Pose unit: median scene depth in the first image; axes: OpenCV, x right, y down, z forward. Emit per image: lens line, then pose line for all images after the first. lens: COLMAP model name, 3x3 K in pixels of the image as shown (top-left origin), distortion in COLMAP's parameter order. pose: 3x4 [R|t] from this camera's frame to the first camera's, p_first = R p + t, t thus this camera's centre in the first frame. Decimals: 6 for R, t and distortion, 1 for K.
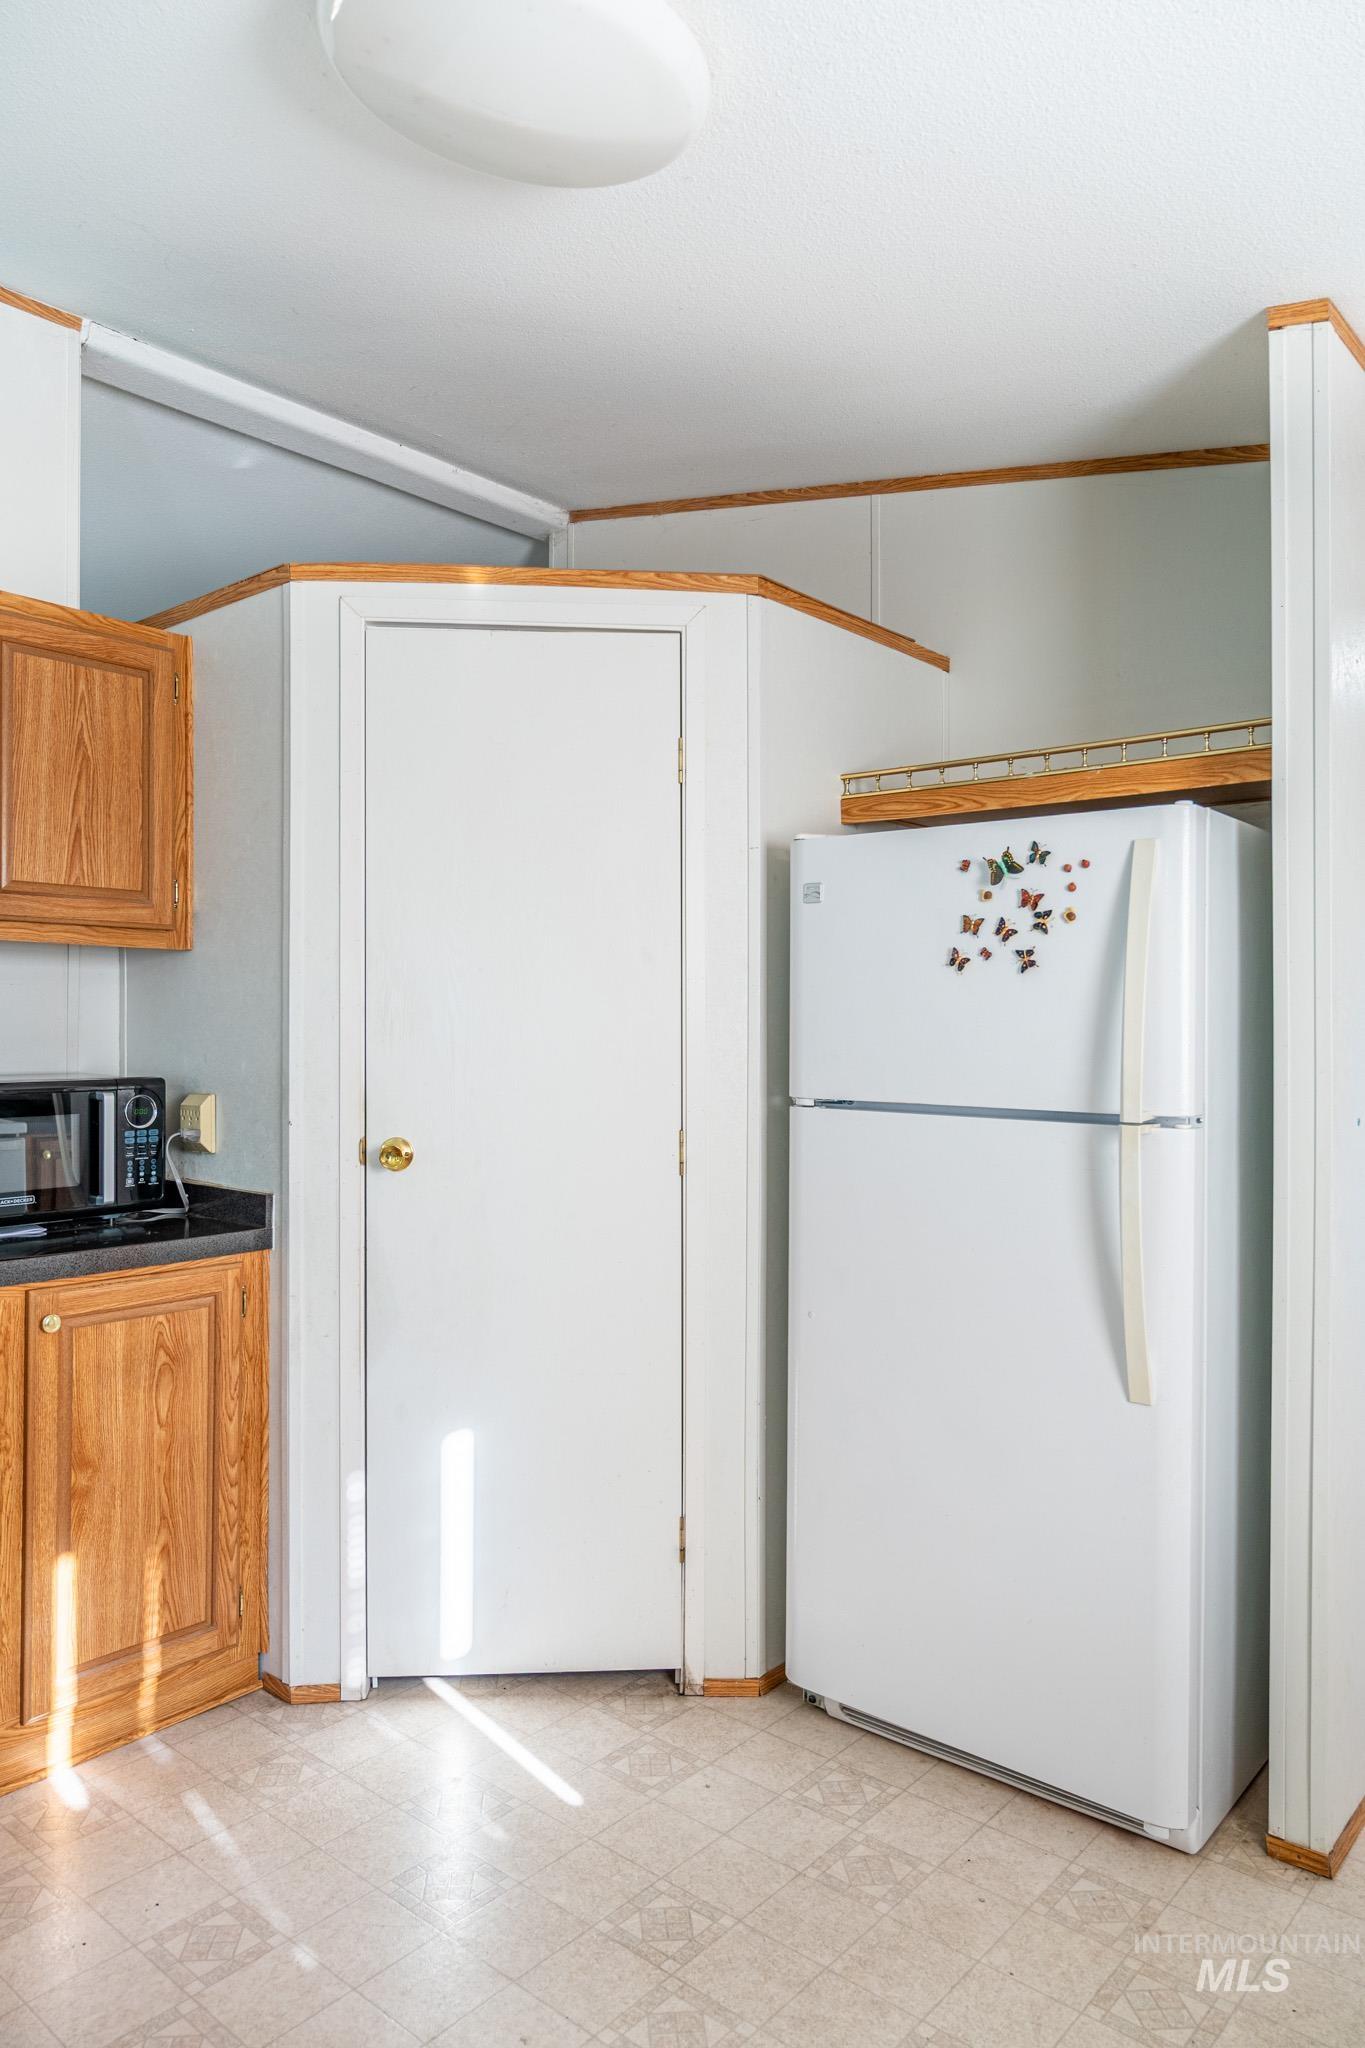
lens RADIAL K [[1381.7, 0, 674.2], [0, 1381.7, 1012.5], [0, 0, 1]] dist [-0.005692, -0.002791]
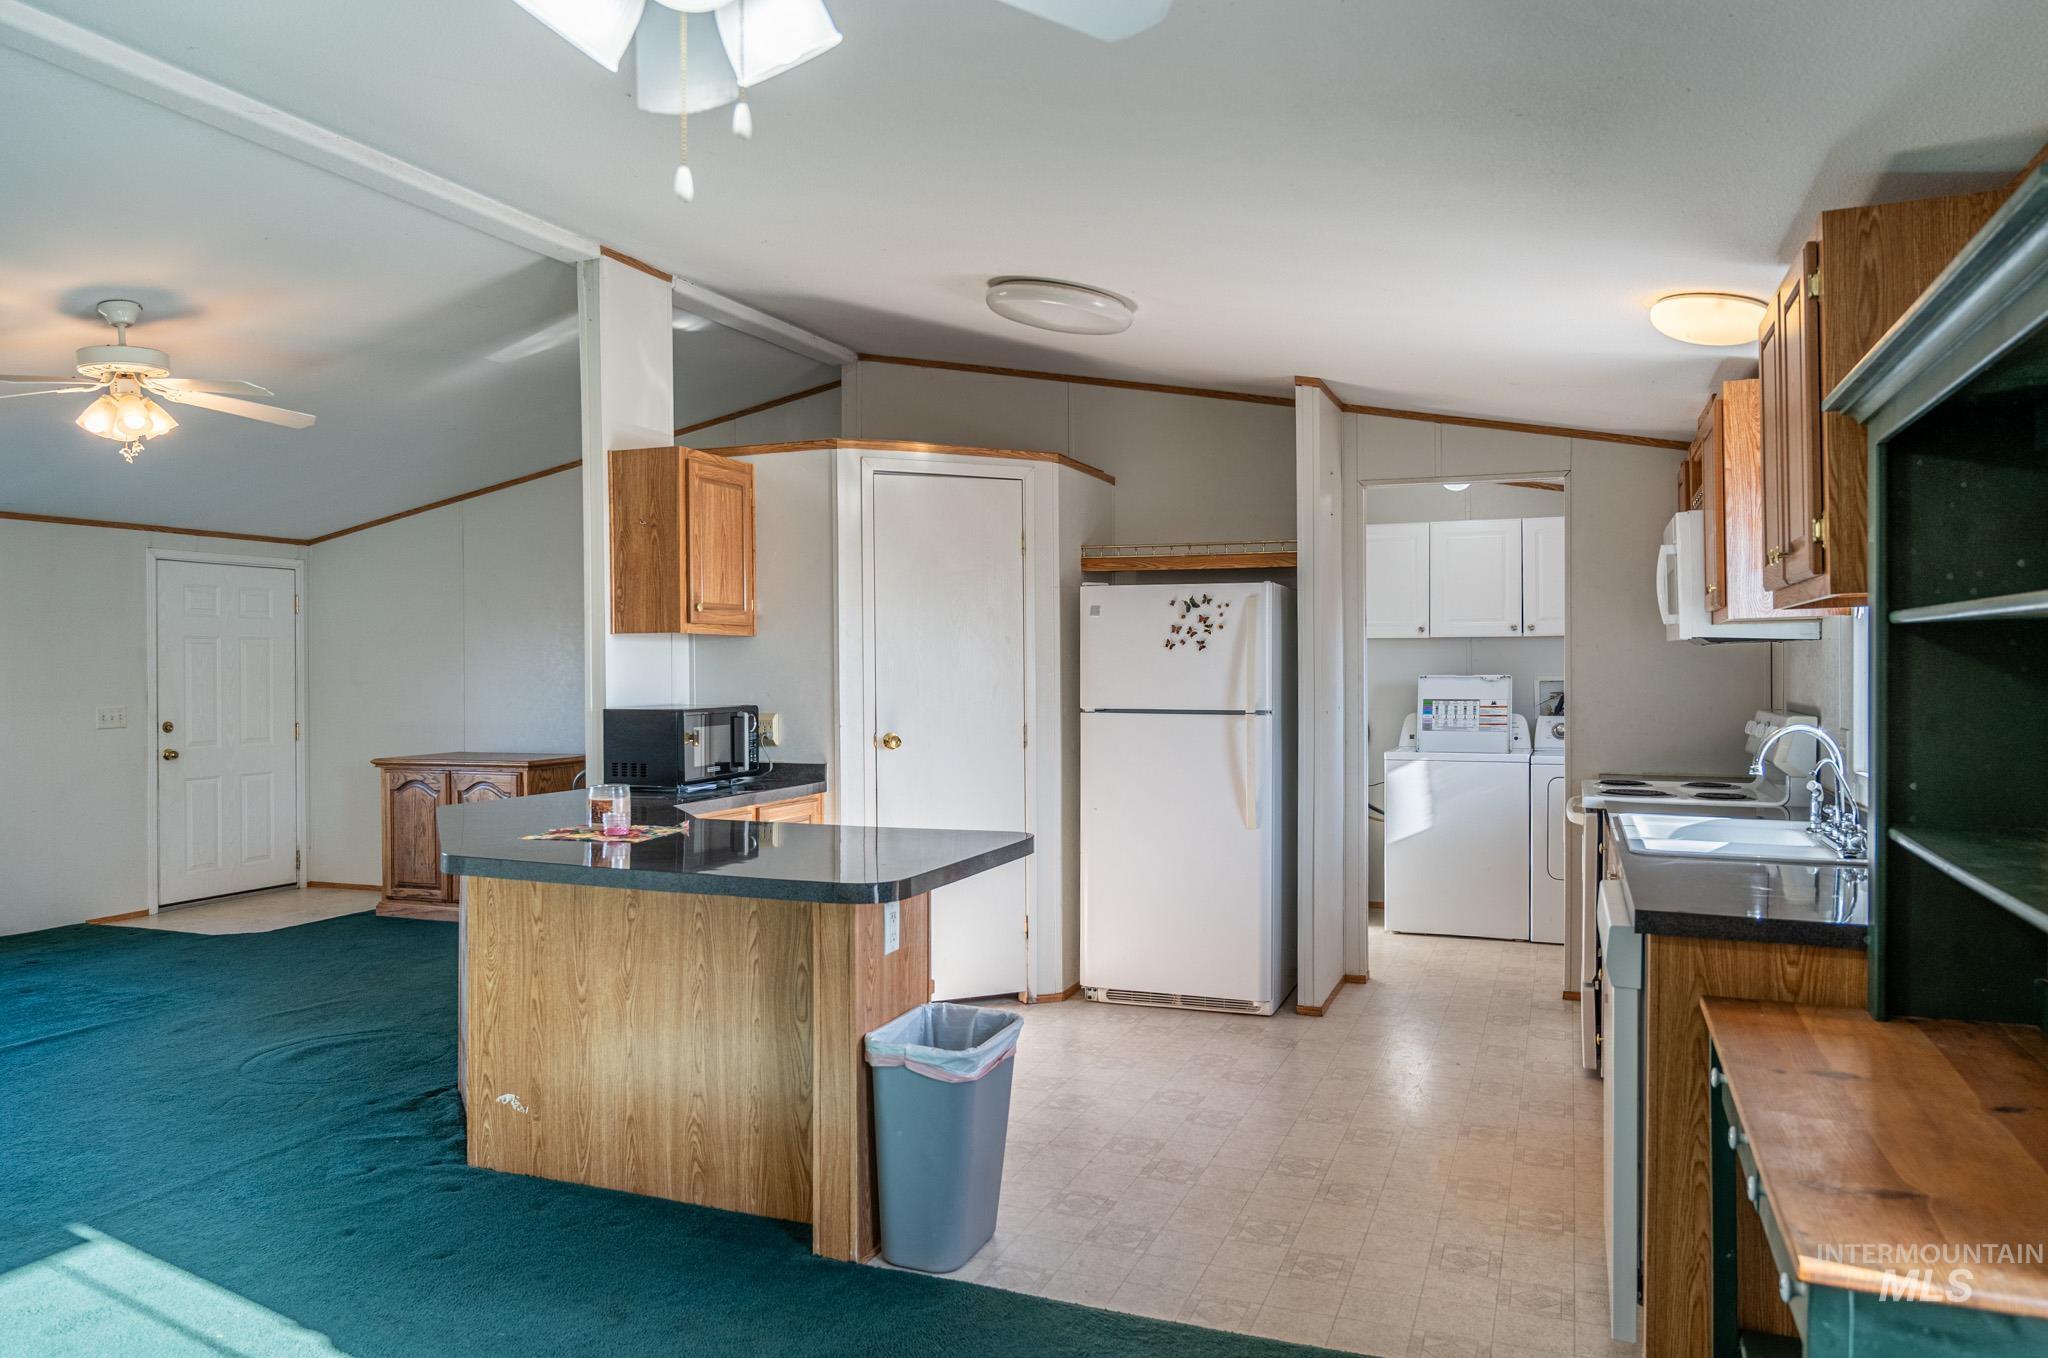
lens RADIAL K [[1381.7, 0, 1024.0], [0, 1381.7, 679.0], [0, 0, 1]] dist [-0.005692, -0.002791]
pose [[0.946308, -0.012598, 0.323021, -0.747573], [0.006360, 0.999772, 0.020361, -0.028847], [-0.323204, -0.017213, 0.946173, -1.057513]]
